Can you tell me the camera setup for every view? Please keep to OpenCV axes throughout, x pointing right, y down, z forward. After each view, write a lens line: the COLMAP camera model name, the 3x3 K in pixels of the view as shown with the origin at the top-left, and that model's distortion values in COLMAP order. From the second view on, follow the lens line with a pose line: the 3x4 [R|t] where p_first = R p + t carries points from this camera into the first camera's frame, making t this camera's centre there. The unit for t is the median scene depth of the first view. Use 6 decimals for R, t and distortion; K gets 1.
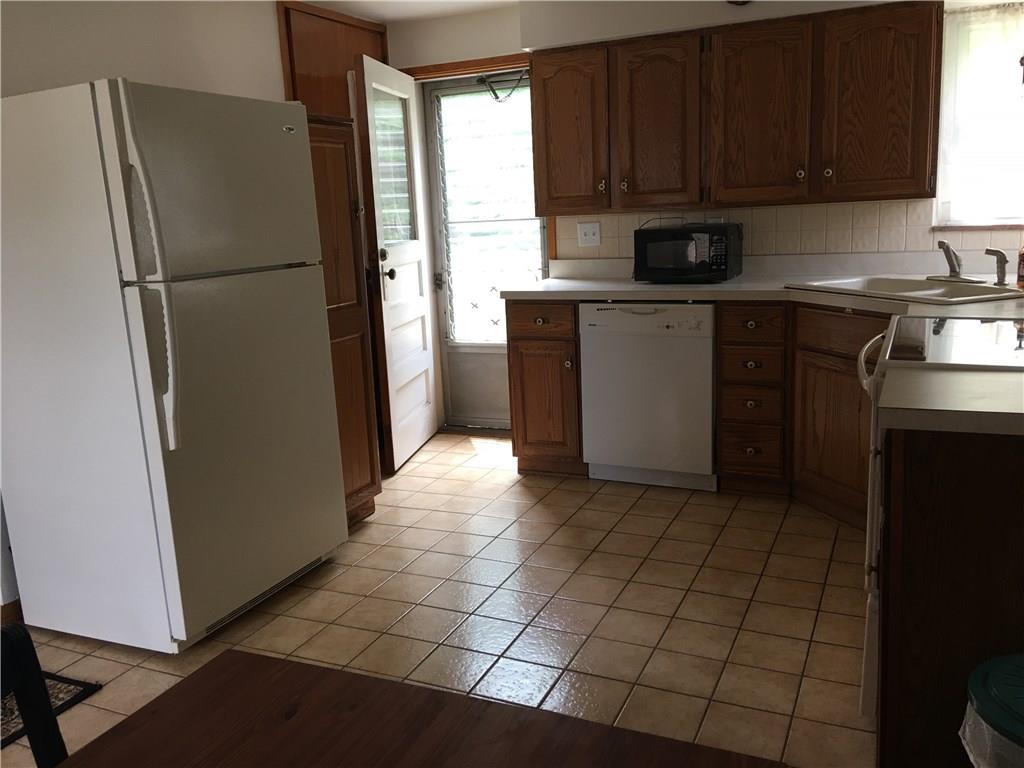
lens RADIAL K [[867.6, 0, 503.6], [0, 867.6, 383.2], [0, 0, 1]] dist [0.066428, -0.046442]
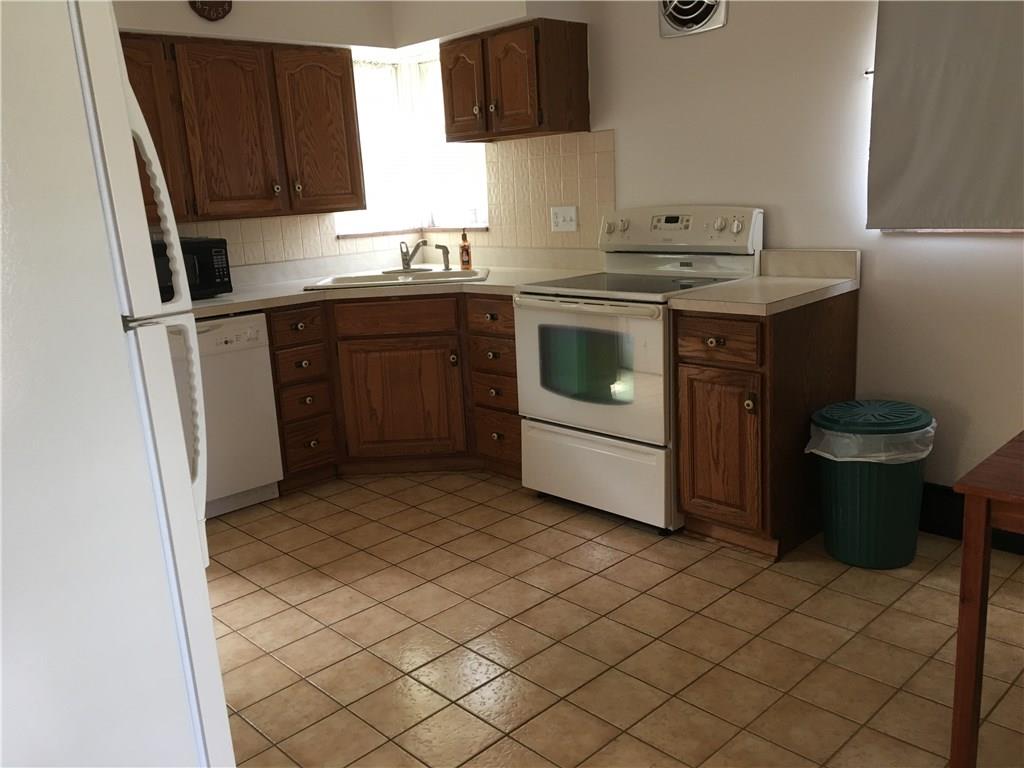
lens RADIAL K [[867.6, 0, 504.0], [0, 867.6, 386.9], [0, 0, 1]] dist [0.066428, -0.046442]
pose [[0.359512, -0.185584, 0.914500, -0.611073], [0.230350, 0.967345, 0.105752, -0.050308], [-0.904262, 0.172636, 0.390521, 0.368126]]
